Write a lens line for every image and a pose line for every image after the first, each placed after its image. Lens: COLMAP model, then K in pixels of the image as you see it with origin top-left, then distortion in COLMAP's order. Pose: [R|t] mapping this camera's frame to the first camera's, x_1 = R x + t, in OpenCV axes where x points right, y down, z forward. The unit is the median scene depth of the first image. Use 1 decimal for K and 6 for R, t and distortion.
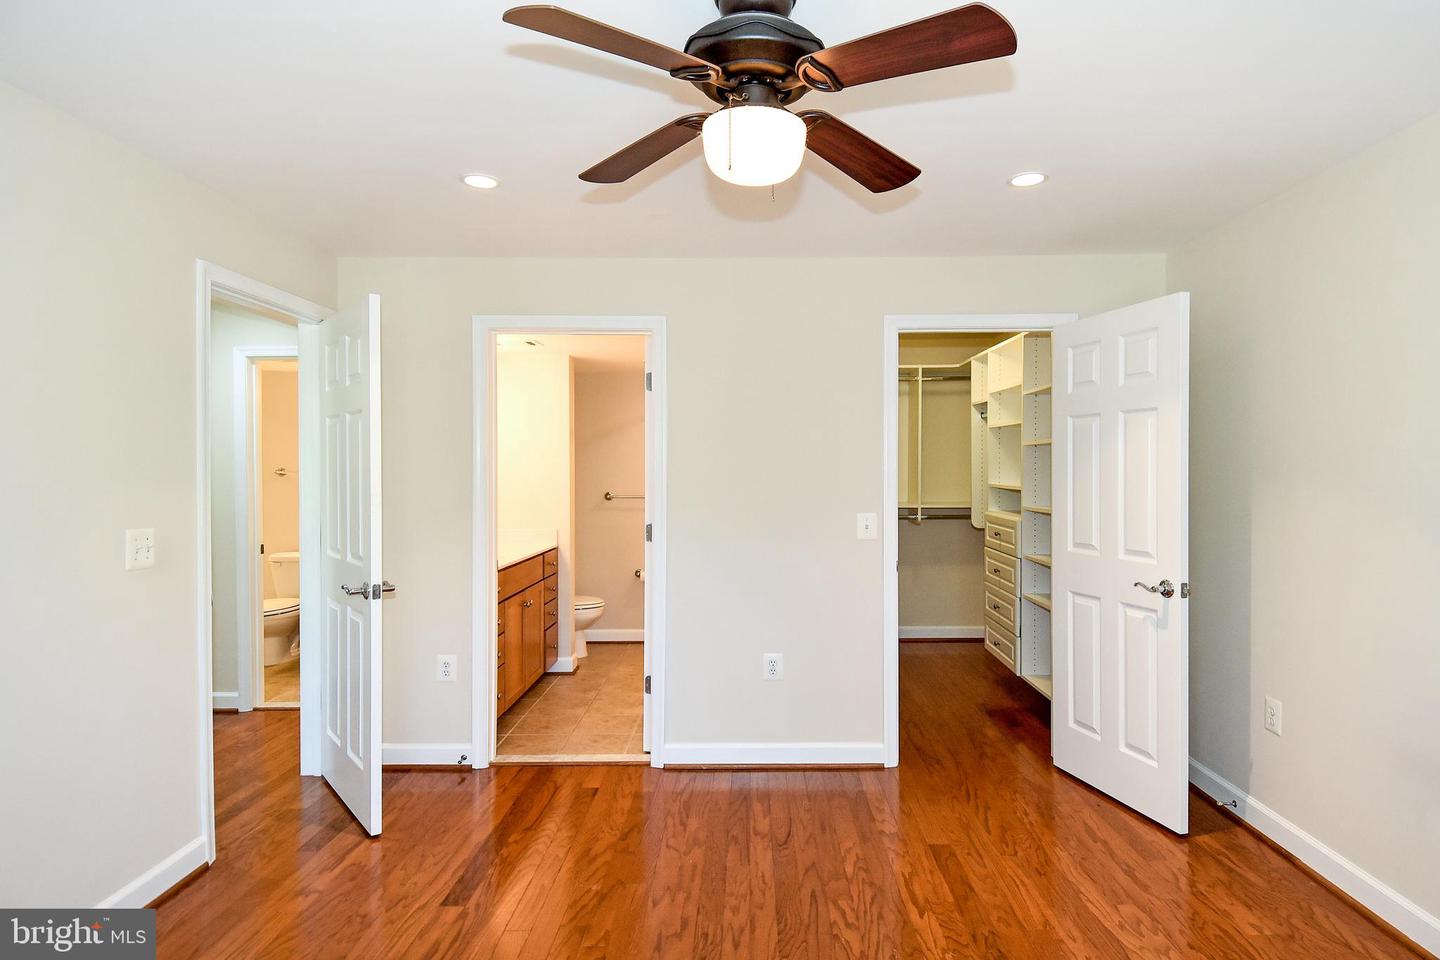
lens RADIAL K [[755.7, 0, 753.9], [0, 755.7, 455.4], [0, 0, 1]] dist [0.063649, -0.064931]
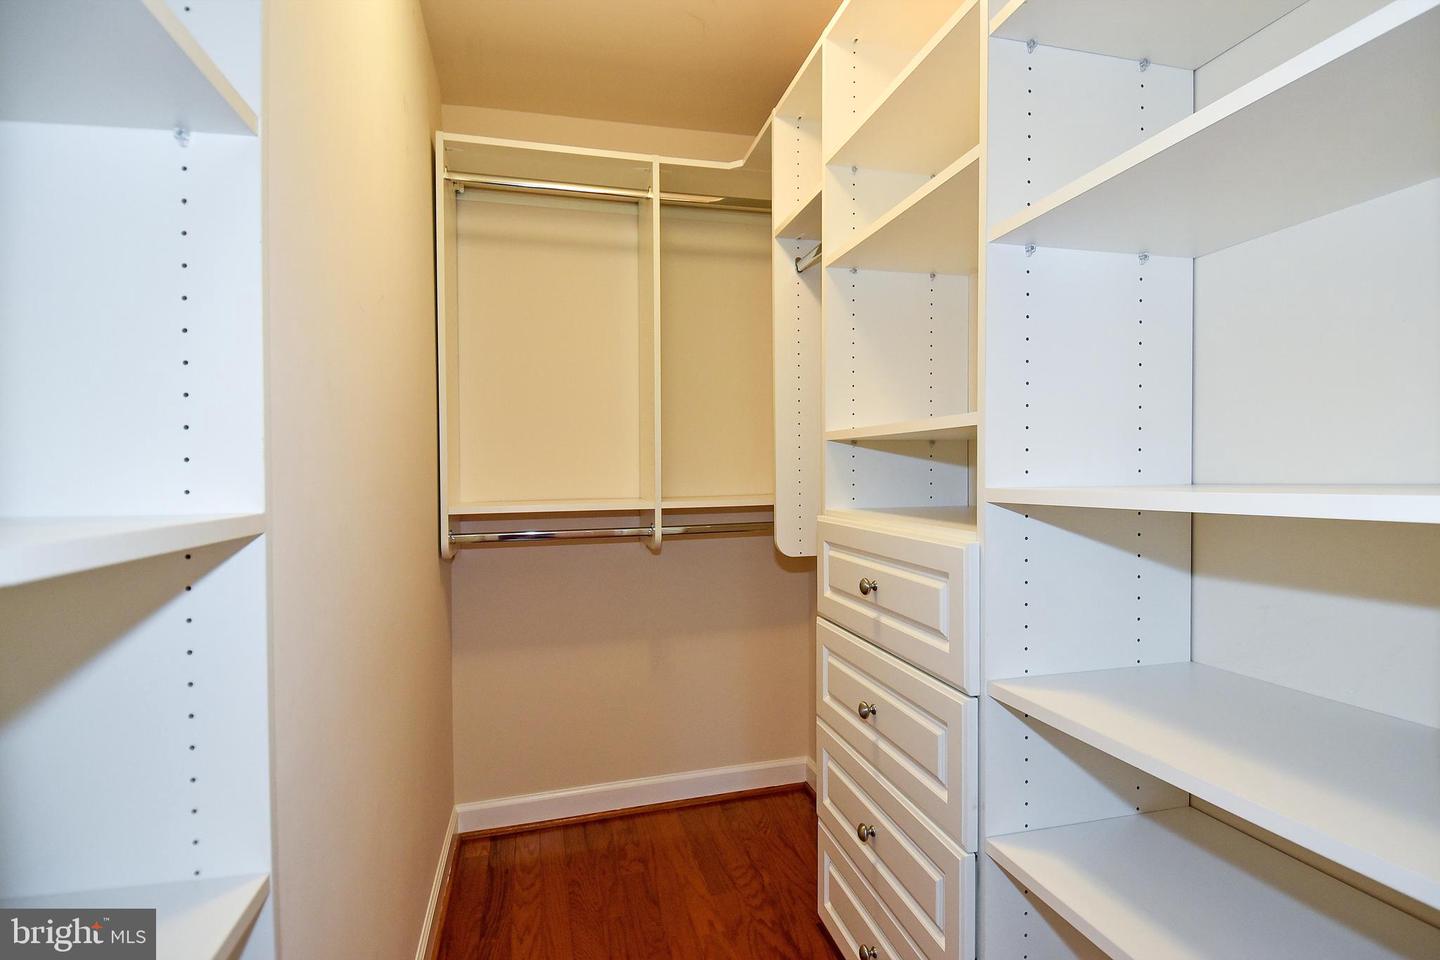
lens RADIAL K [[755.7, 0, 753.9], [0, 755.7, 455.4], [0, 0, 1]] dist [0.063649, -0.064931]
pose [[0.961187, -0.000977, 0.275897, 0.169834], [0.002567, 0.999982, -0.005400, 0.045481], [-0.275887, 0.005898, 0.961172, 0.632731]]
